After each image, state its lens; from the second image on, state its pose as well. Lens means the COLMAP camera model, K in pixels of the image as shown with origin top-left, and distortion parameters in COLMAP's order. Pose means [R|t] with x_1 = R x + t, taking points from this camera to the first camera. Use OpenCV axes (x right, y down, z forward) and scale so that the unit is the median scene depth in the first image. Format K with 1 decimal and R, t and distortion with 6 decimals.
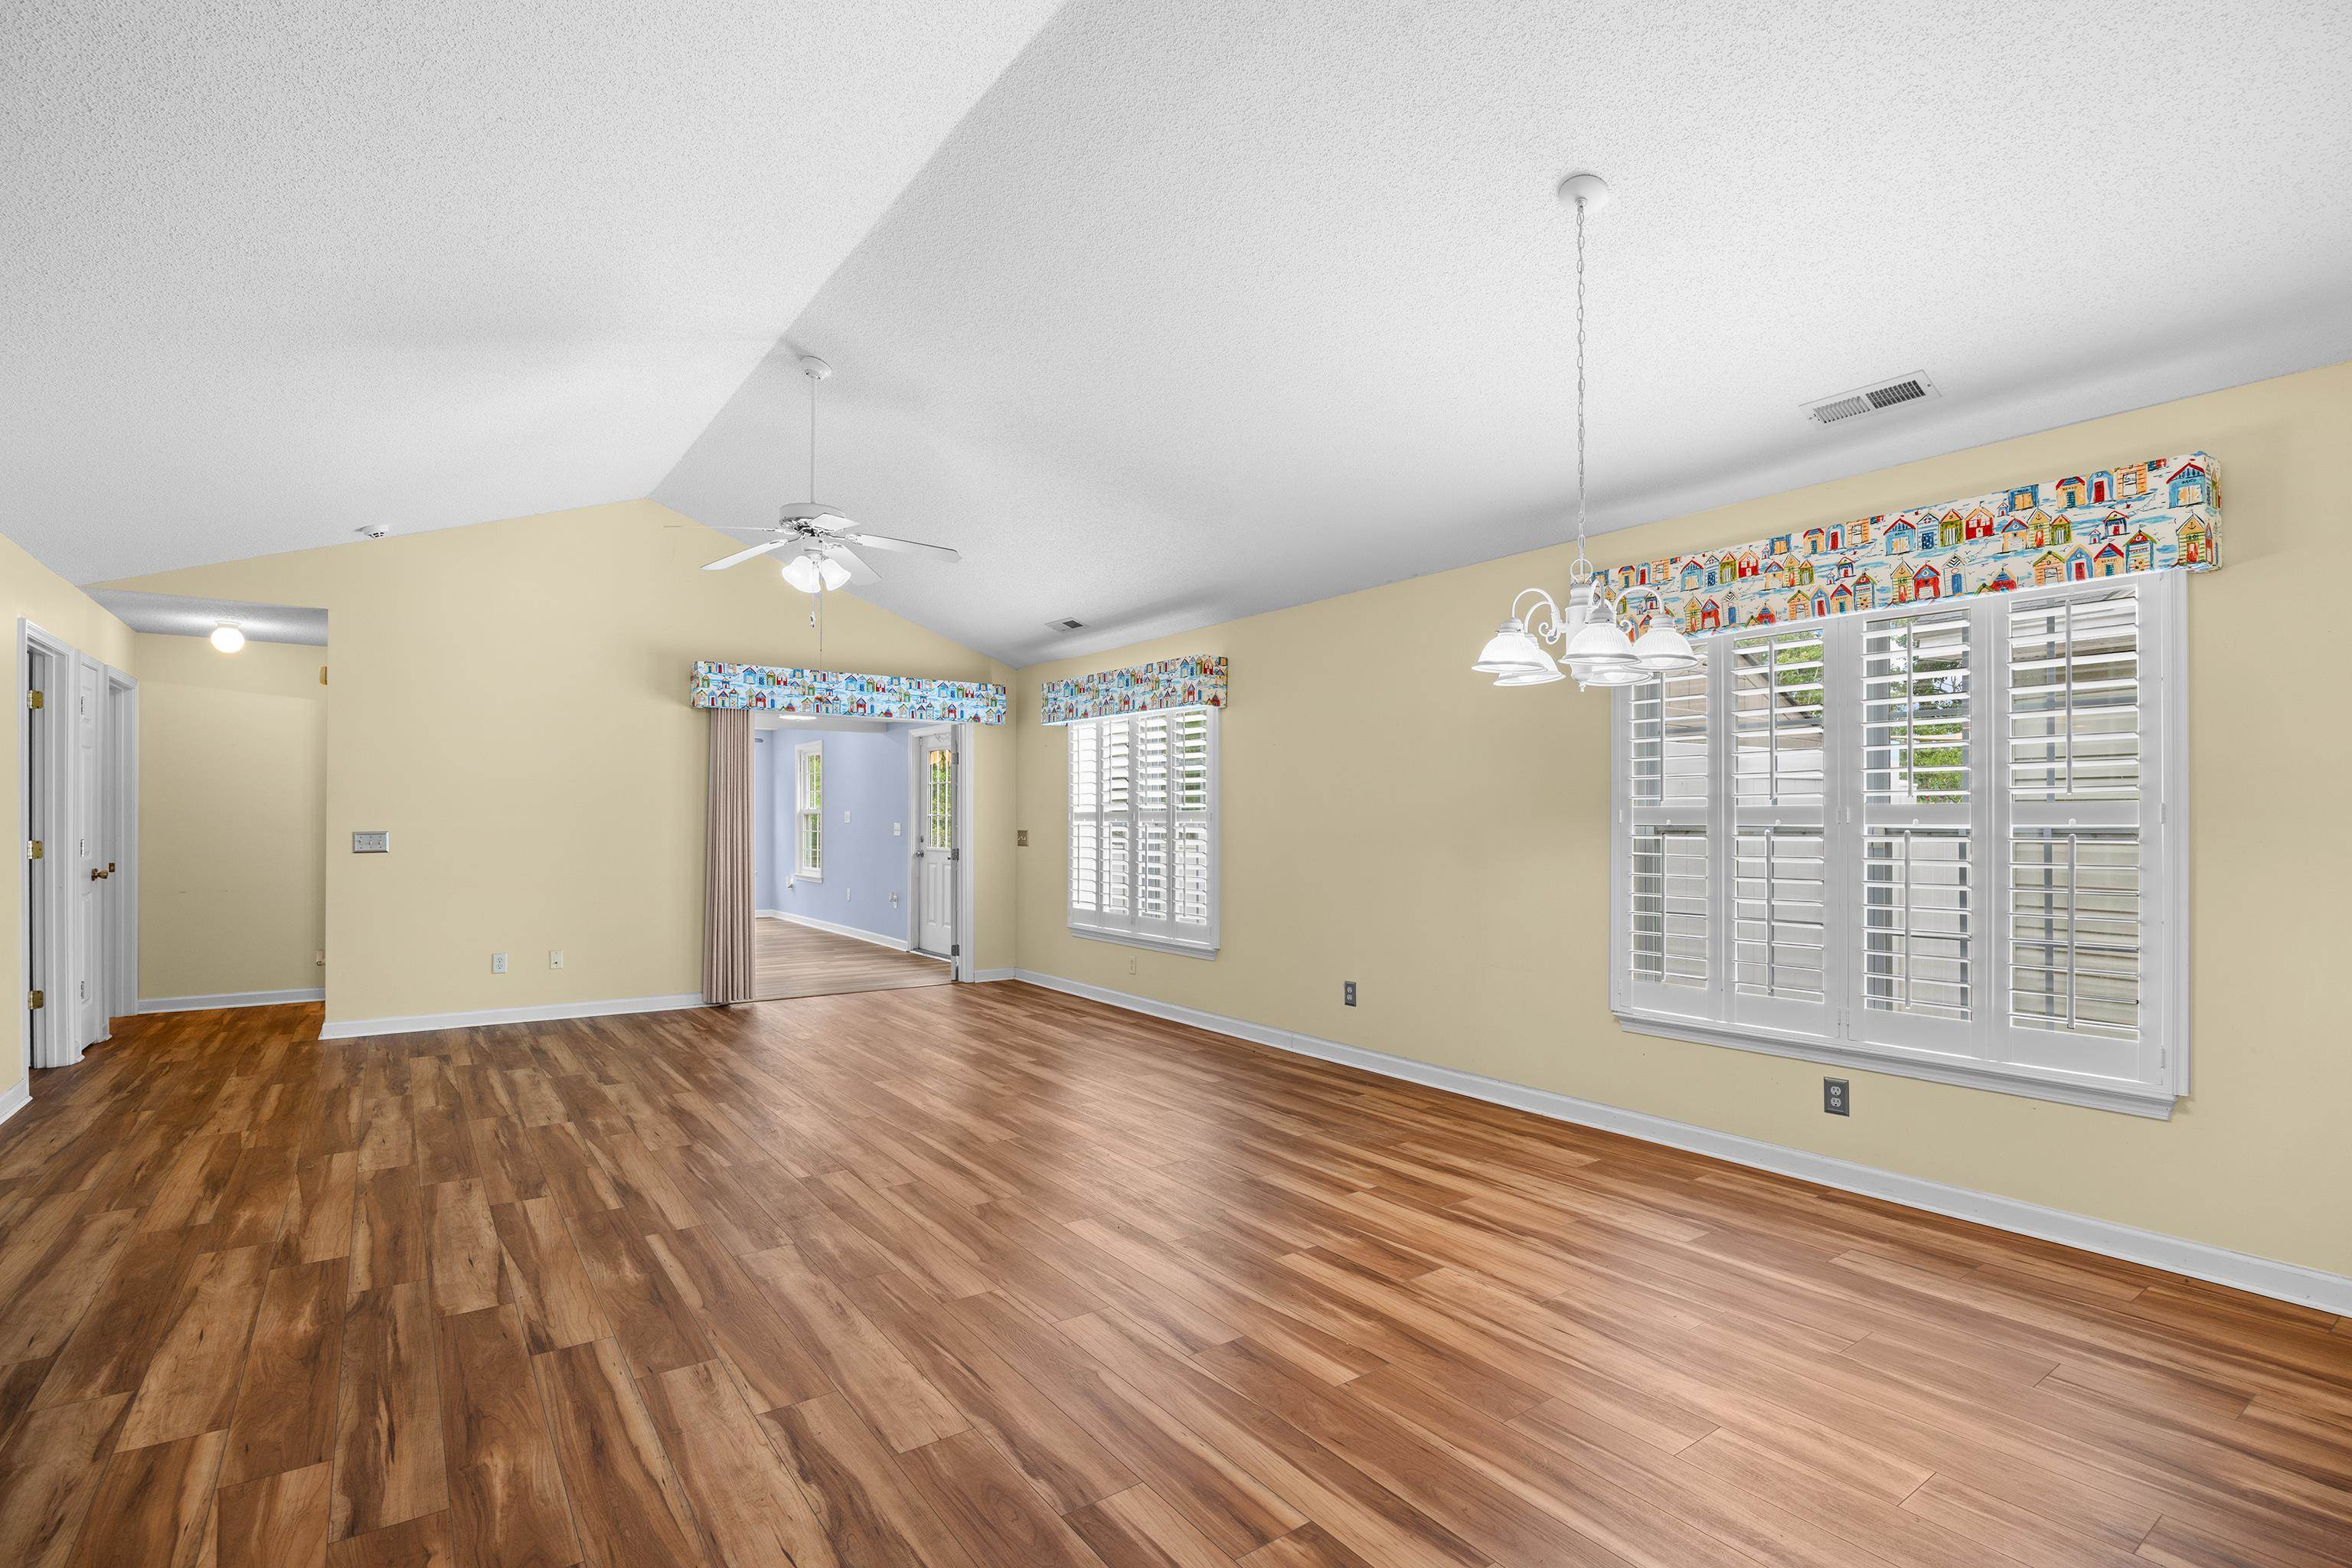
lens RADIAL K [[1098.9, 0, 1168.4], [0, 1098.9, 815.4], [0, 0, 1]] dist [-0.014875, 0.000465]
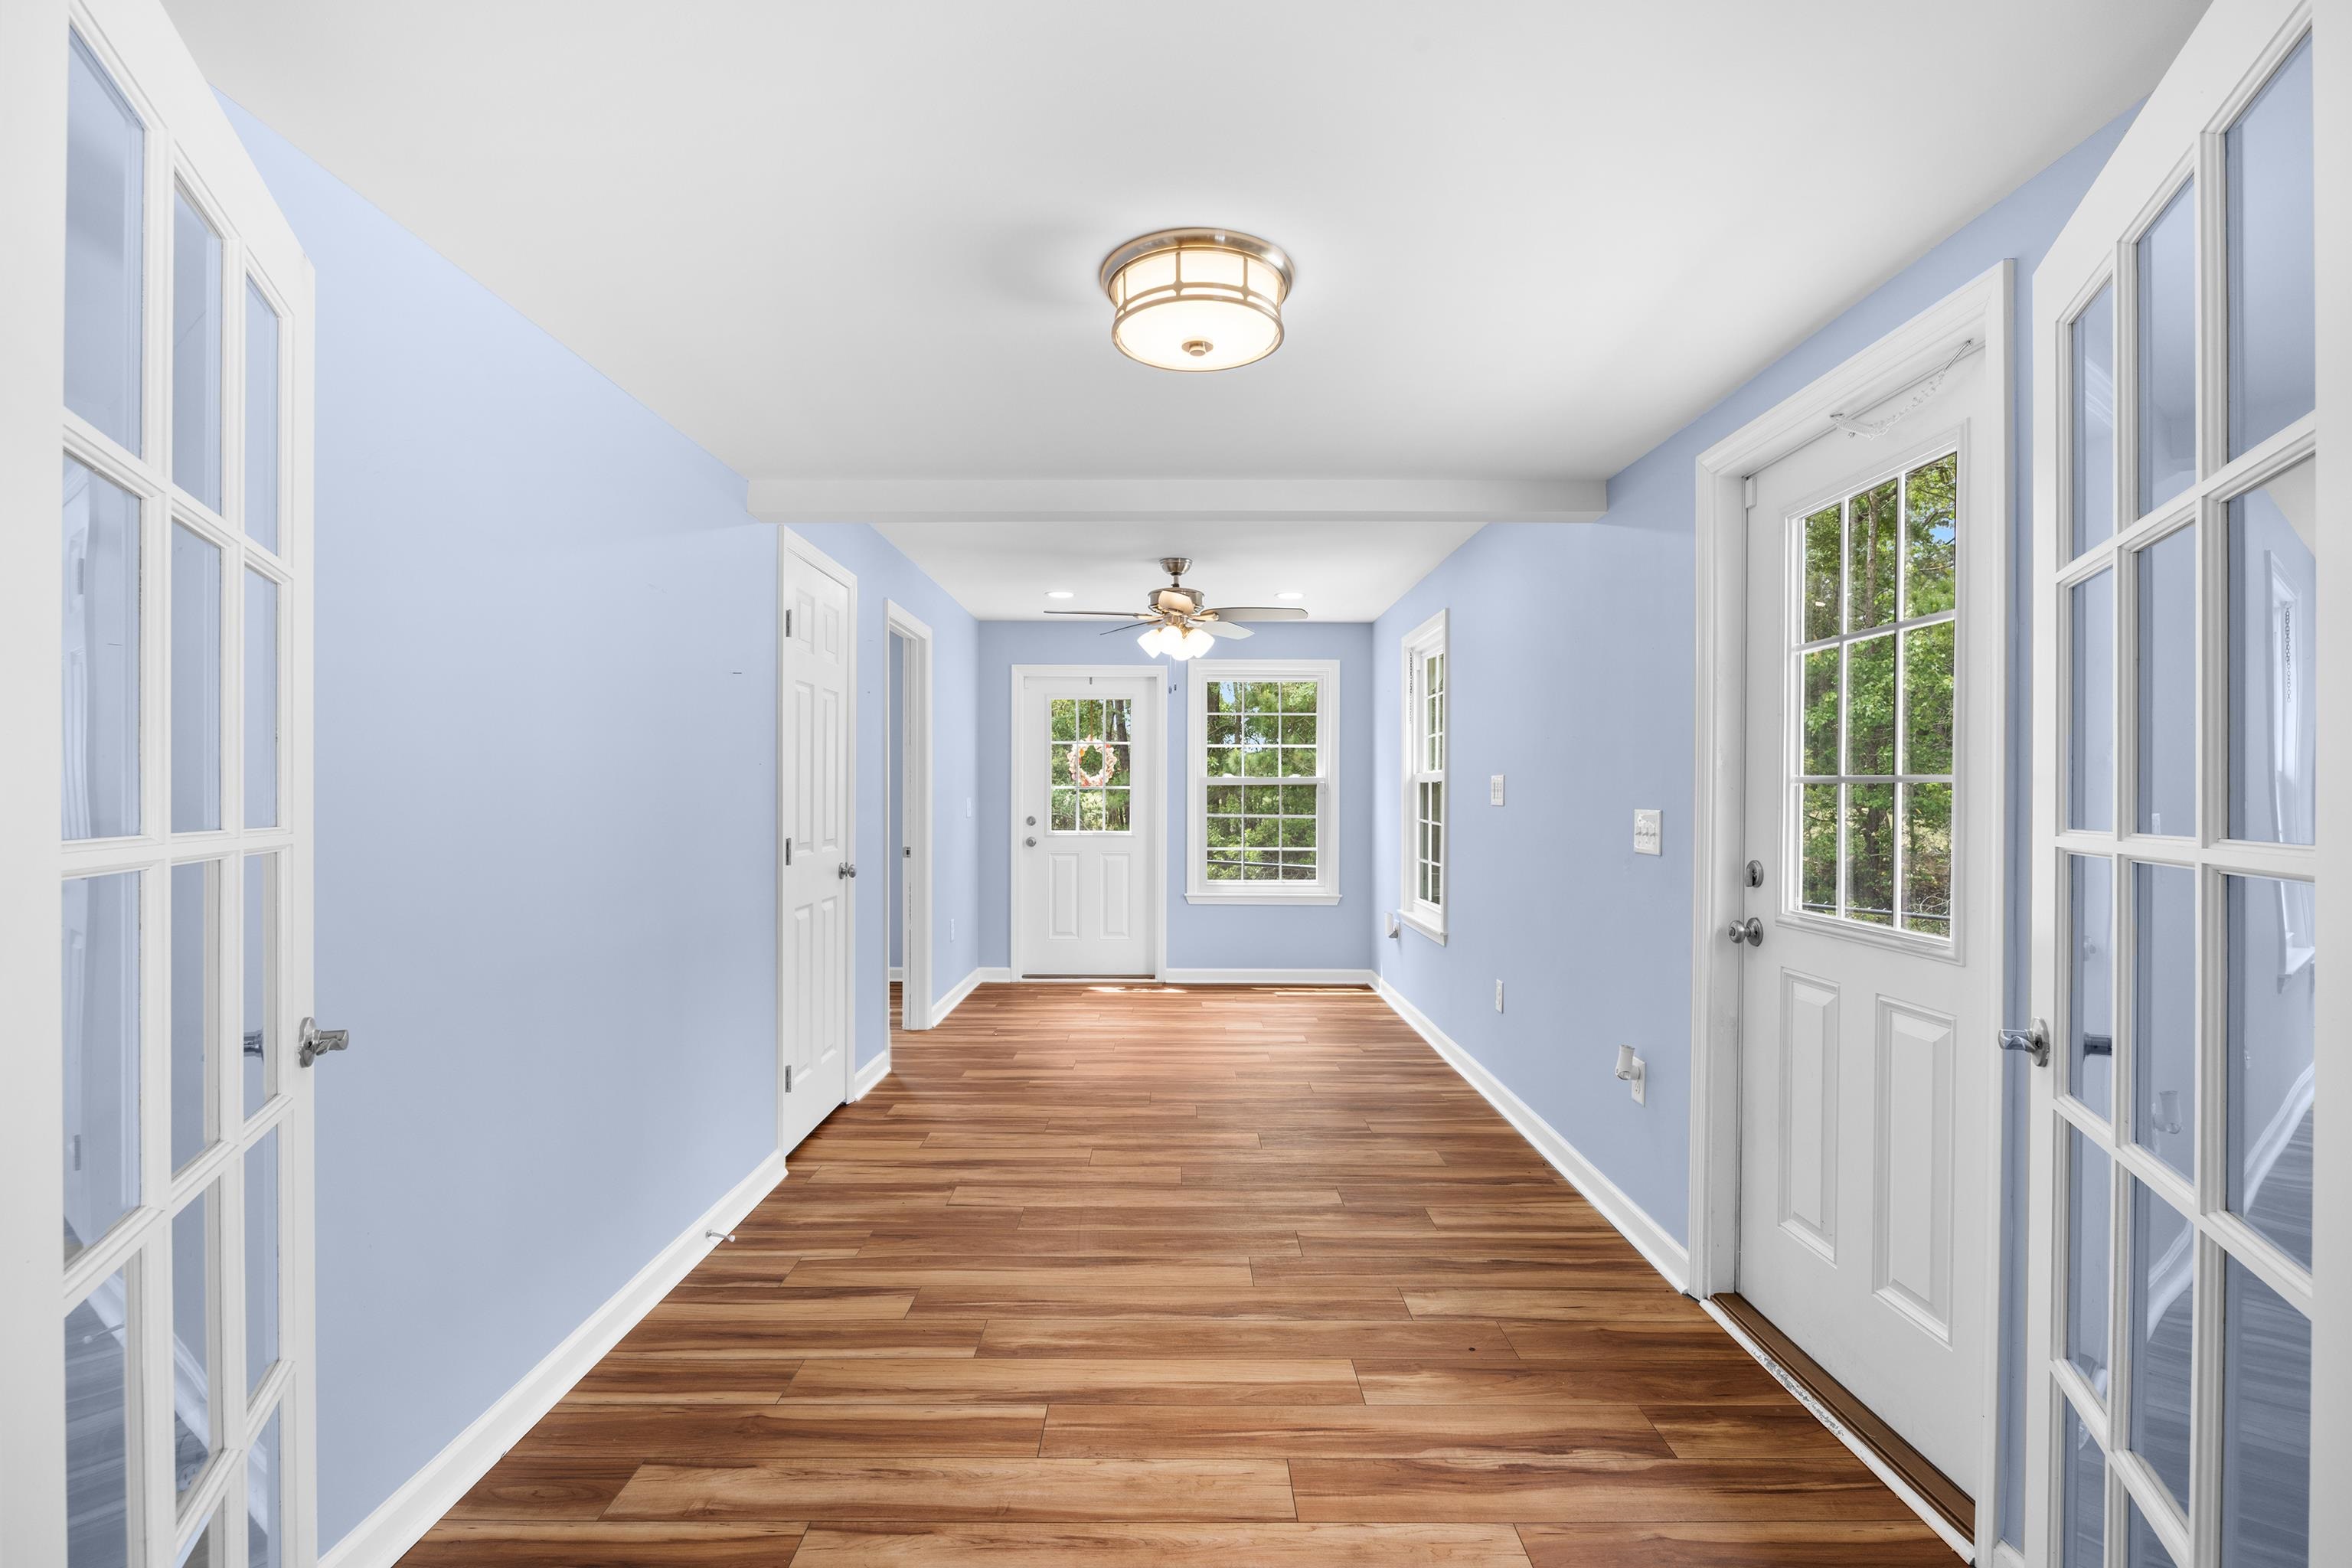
lens RADIAL K [[1098.9, 0, 1168.4], [0, 1098.9, 815.4], [0, 0, 1]] dist [-0.014875, 0.000465]
pose [[0.811110, 0.010023, -0.584808, -0.568242], [0.002361, 0.999789, 0.020411, 0.007968], [0.584889, -0.017937, 0.810915, 2.182195]]
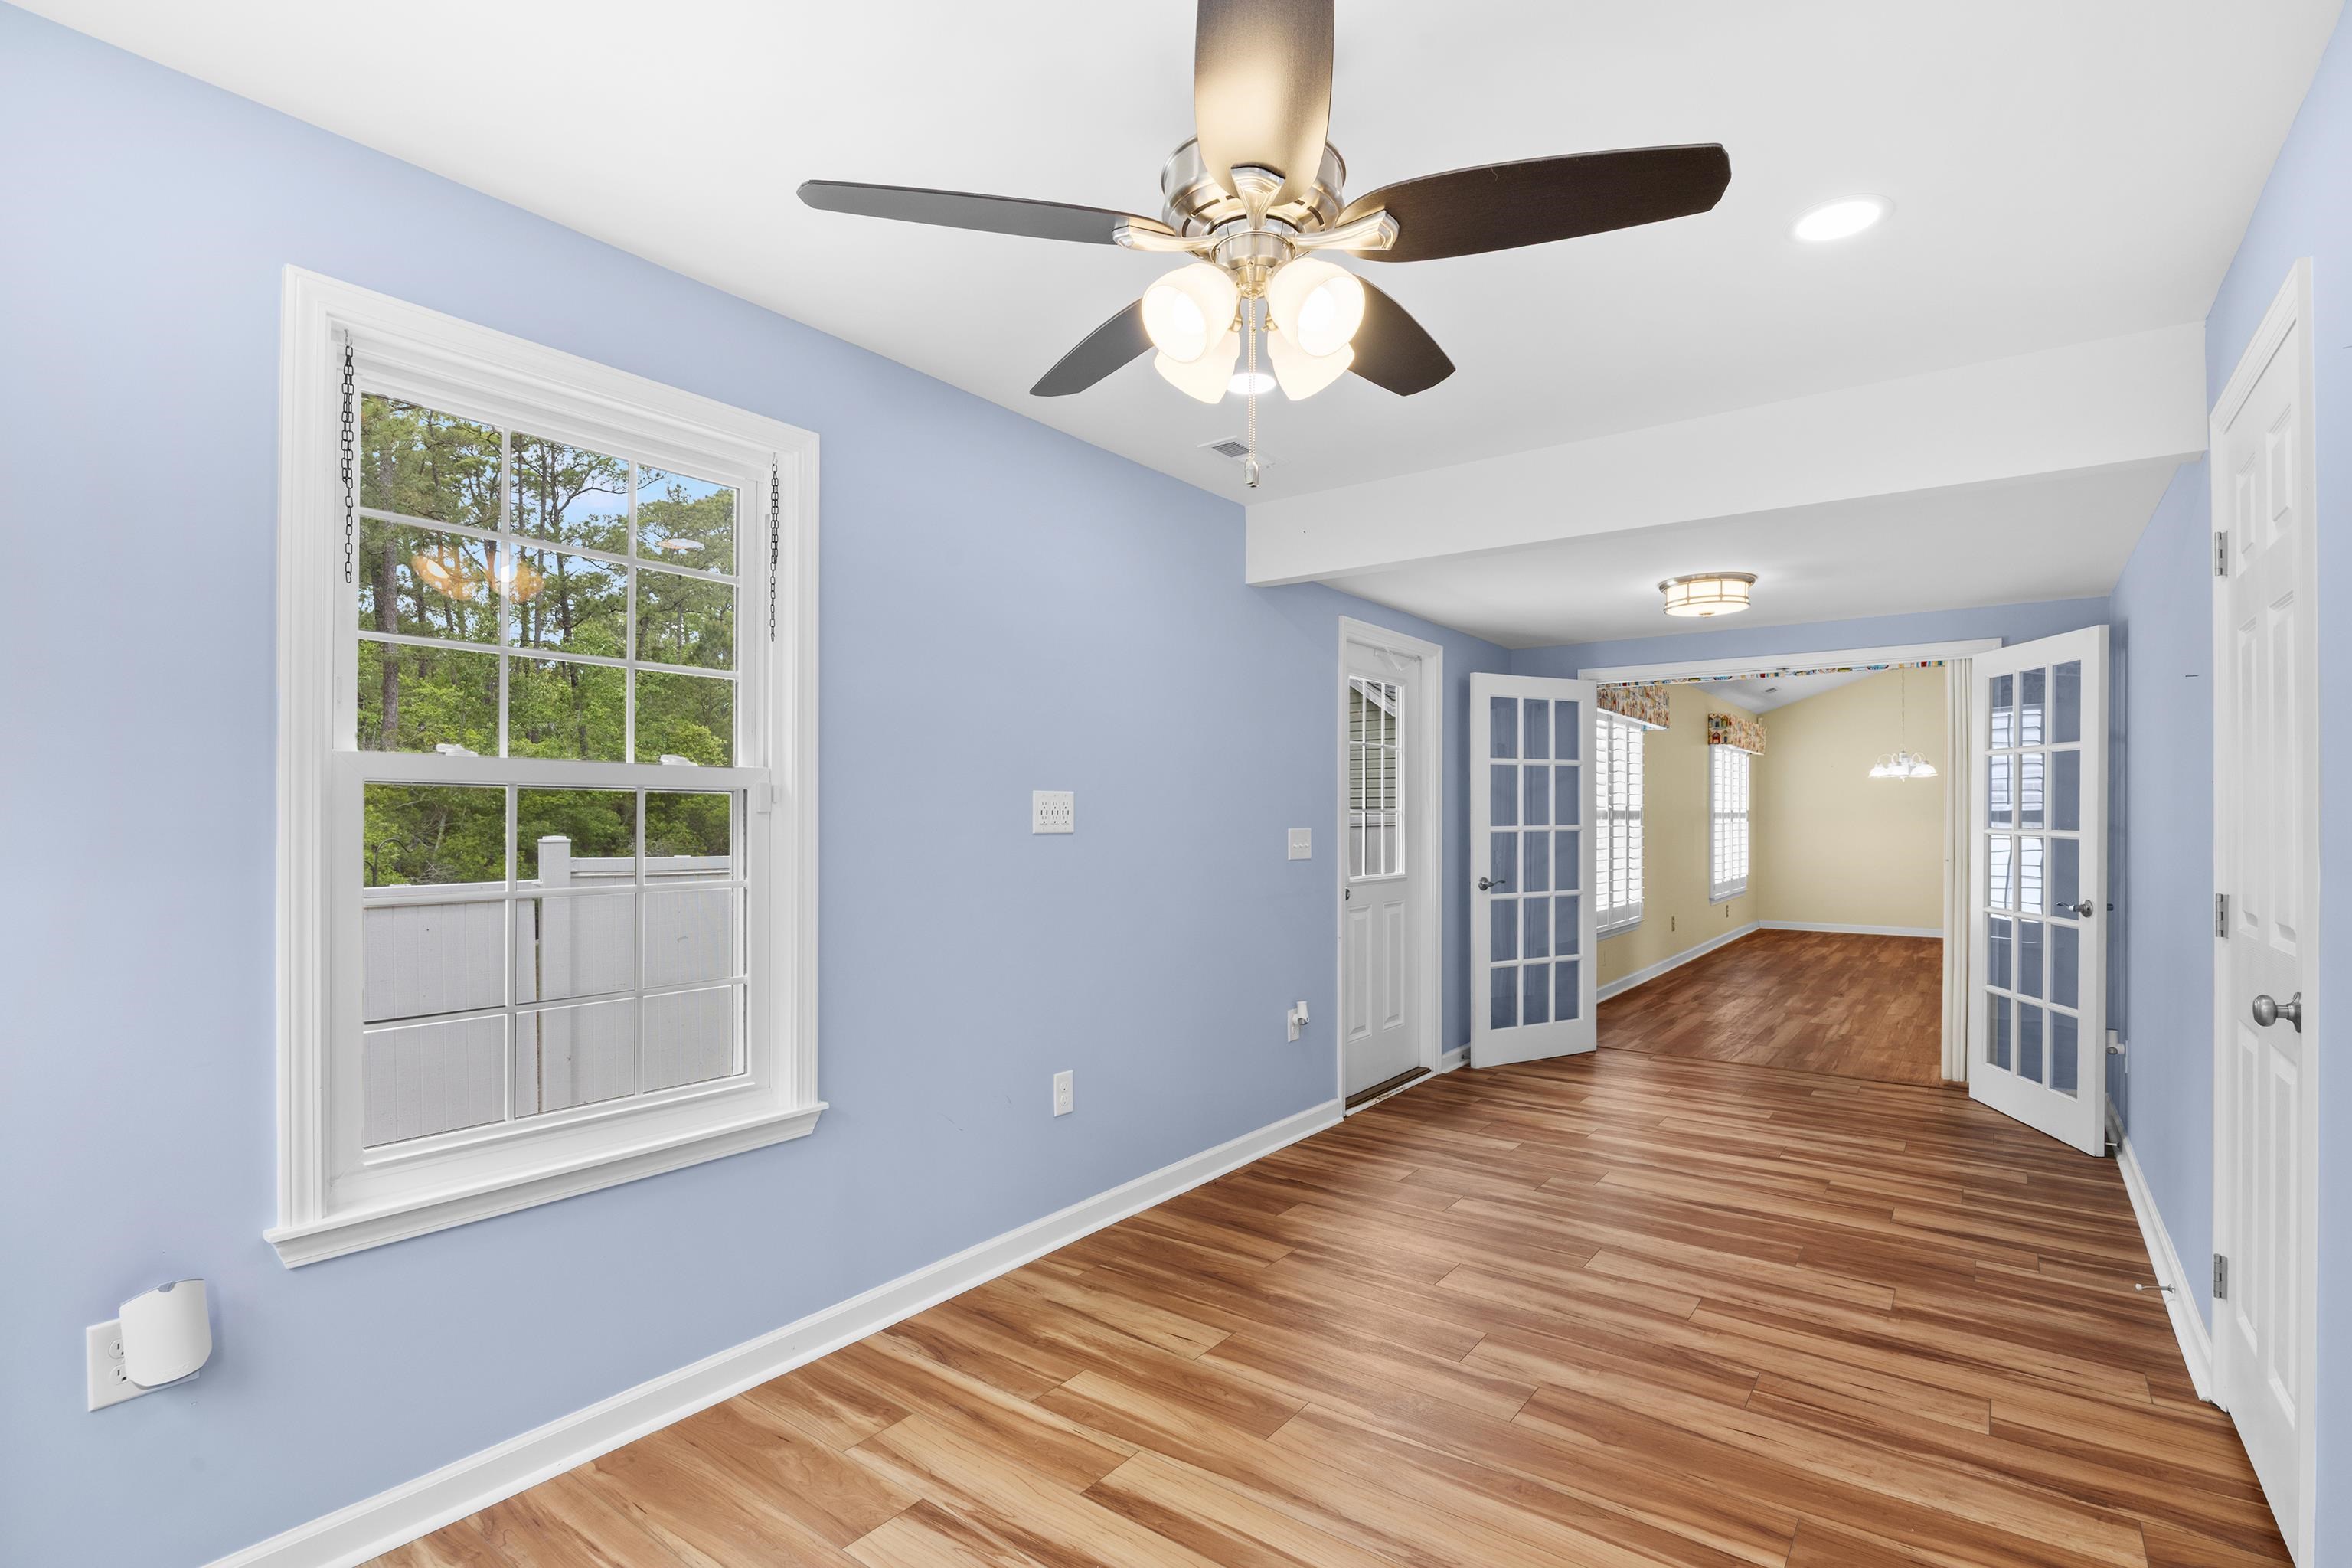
lens RADIAL K [[1092.9, 0, 1169.6], [0, 1092.9, 800.5], [0, 0, 1]] dist [-0.015161, 0.001457]
pose [[-0.294652, 0.012029, 0.955529, -1.945959], [-0.006562, 0.999872, -0.014610, 0.007246], [-0.955582, -0.010575, -0.294535, 3.651828]]
